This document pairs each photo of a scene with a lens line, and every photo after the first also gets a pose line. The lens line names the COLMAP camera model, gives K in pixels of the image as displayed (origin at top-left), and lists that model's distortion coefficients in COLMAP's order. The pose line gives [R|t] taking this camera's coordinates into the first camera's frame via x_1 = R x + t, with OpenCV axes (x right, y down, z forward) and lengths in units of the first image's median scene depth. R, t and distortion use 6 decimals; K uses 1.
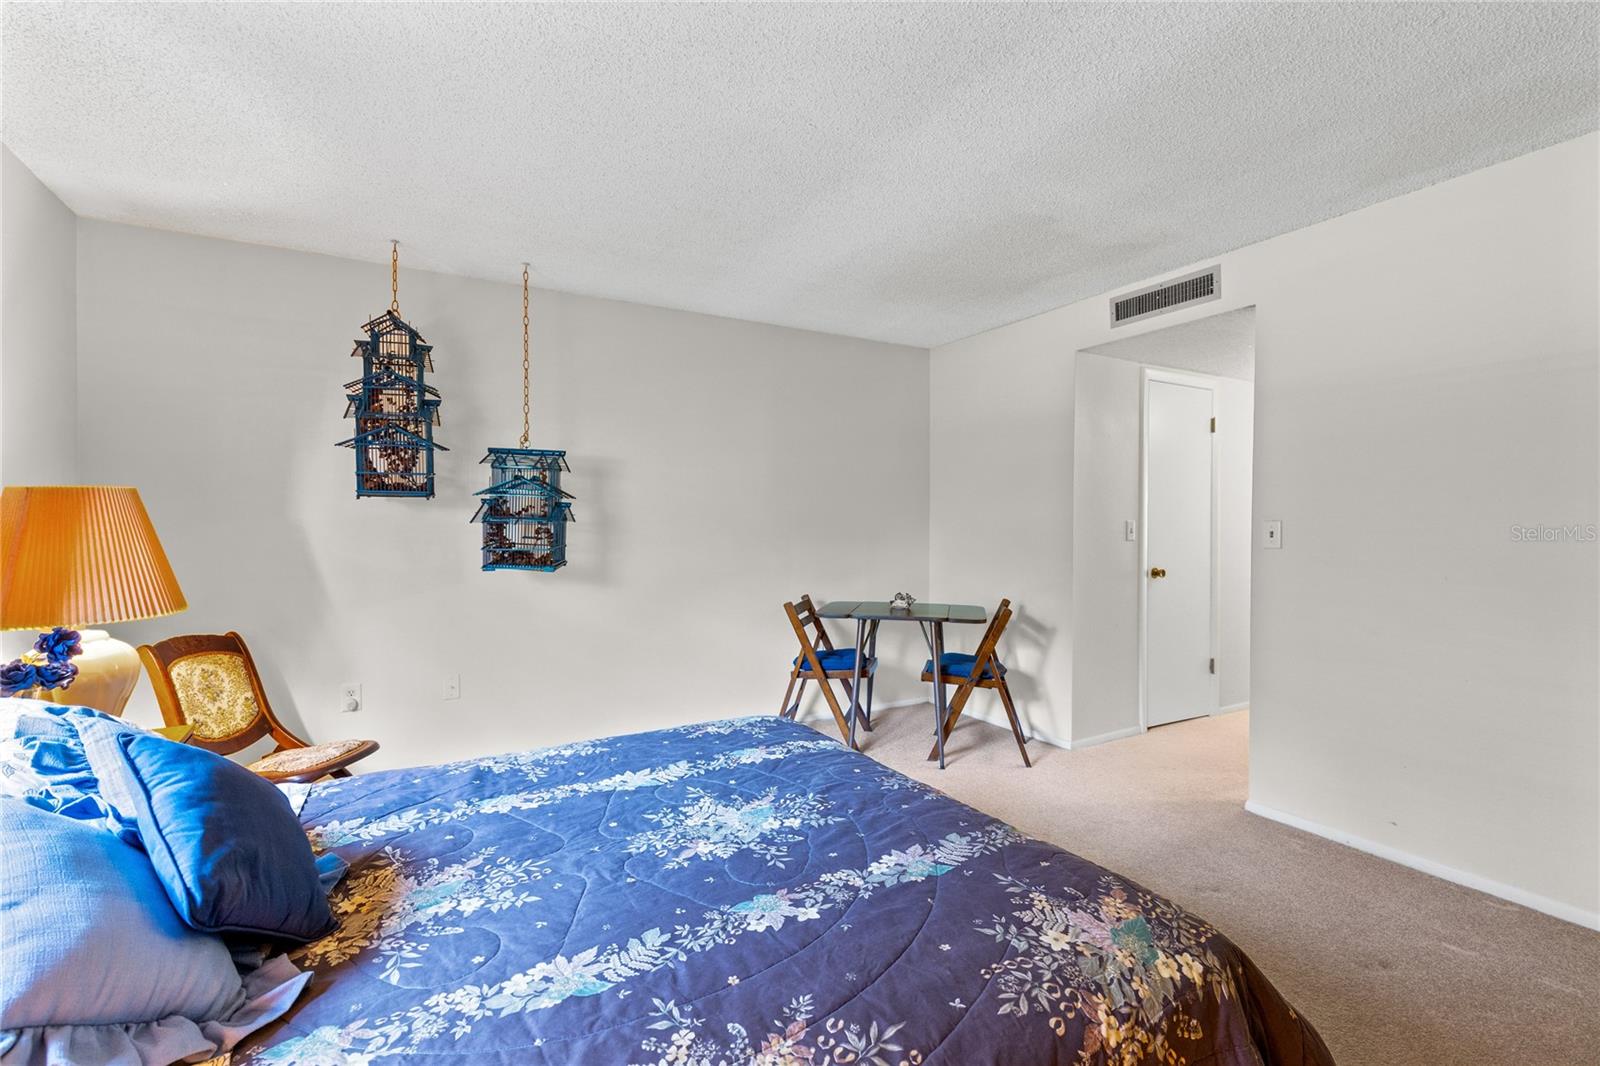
lens RADIAL K [[722.1, 0, 800.0], [0, 722.1, 533.0], [0, 0, 1]] dist [-0.001580, -0.000492]
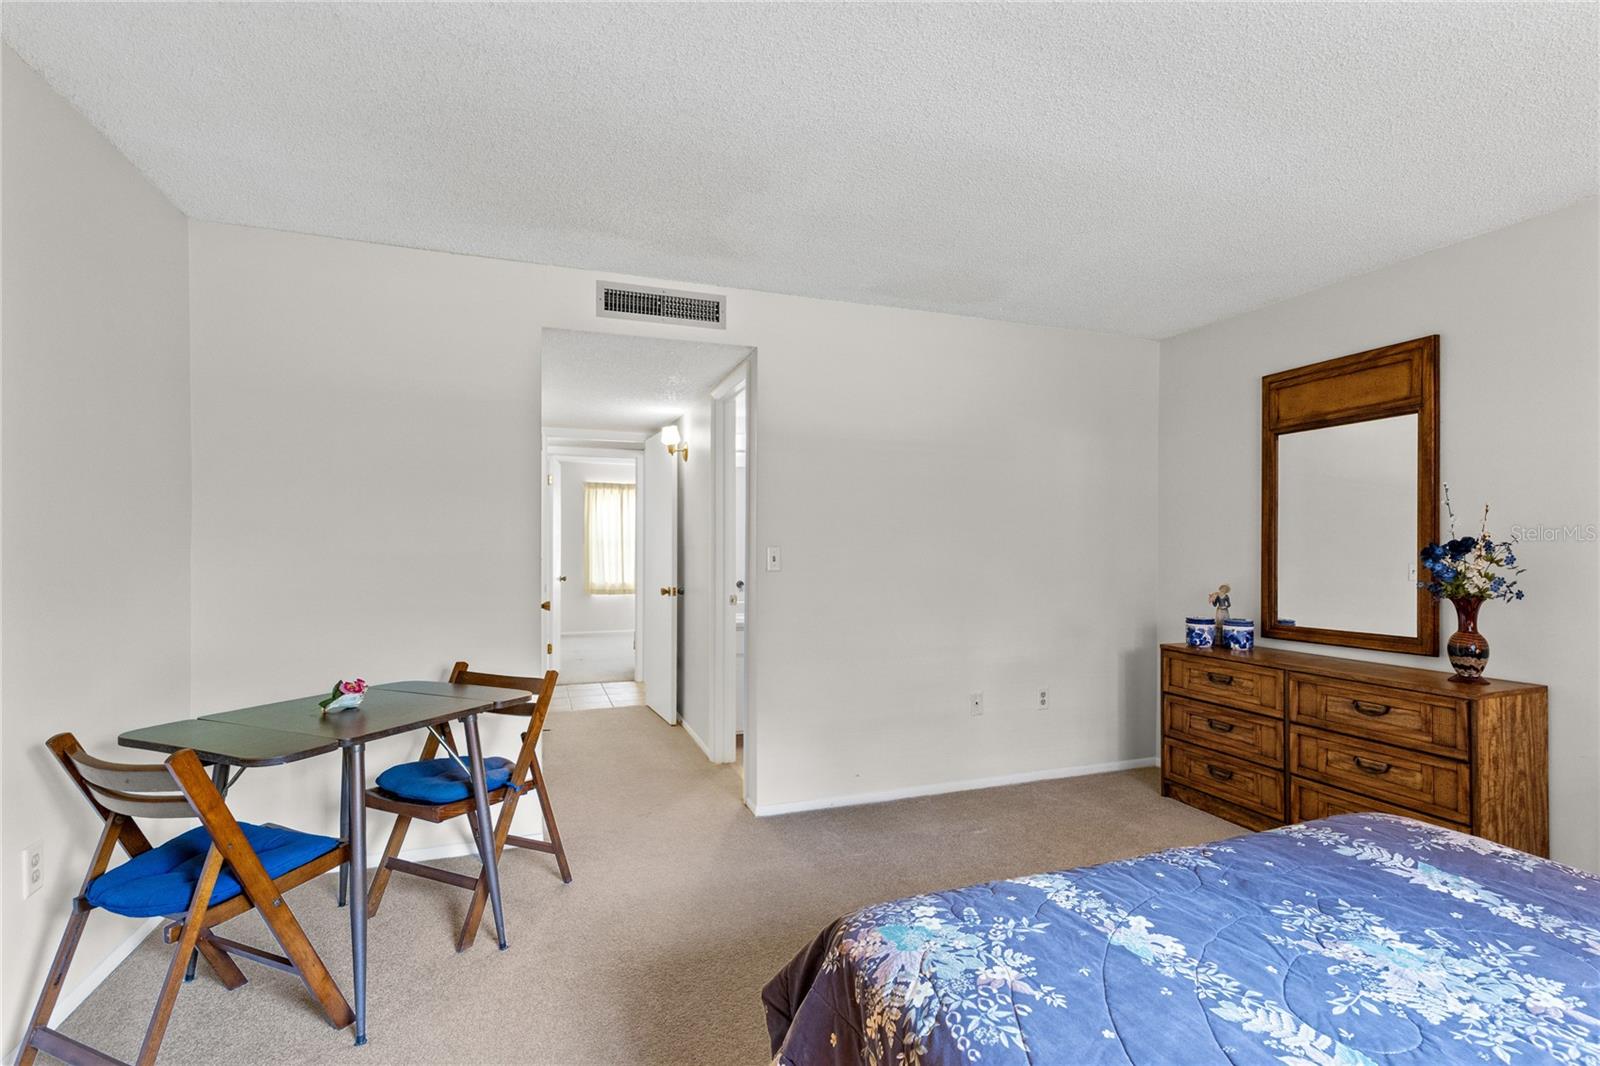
lens RADIAL K [[744.8, 0, 800.0], [0, 744.8, 533.0], [0, 0, 1]] dist [-0.000168, -0.000190]
pose [[0.162100, 0.012275, 0.986698, -0.452975], [0.009832, 0.999853, -0.014054, -0.016968], [-0.986725, 0.011979, 0.161956, 0.729421]]
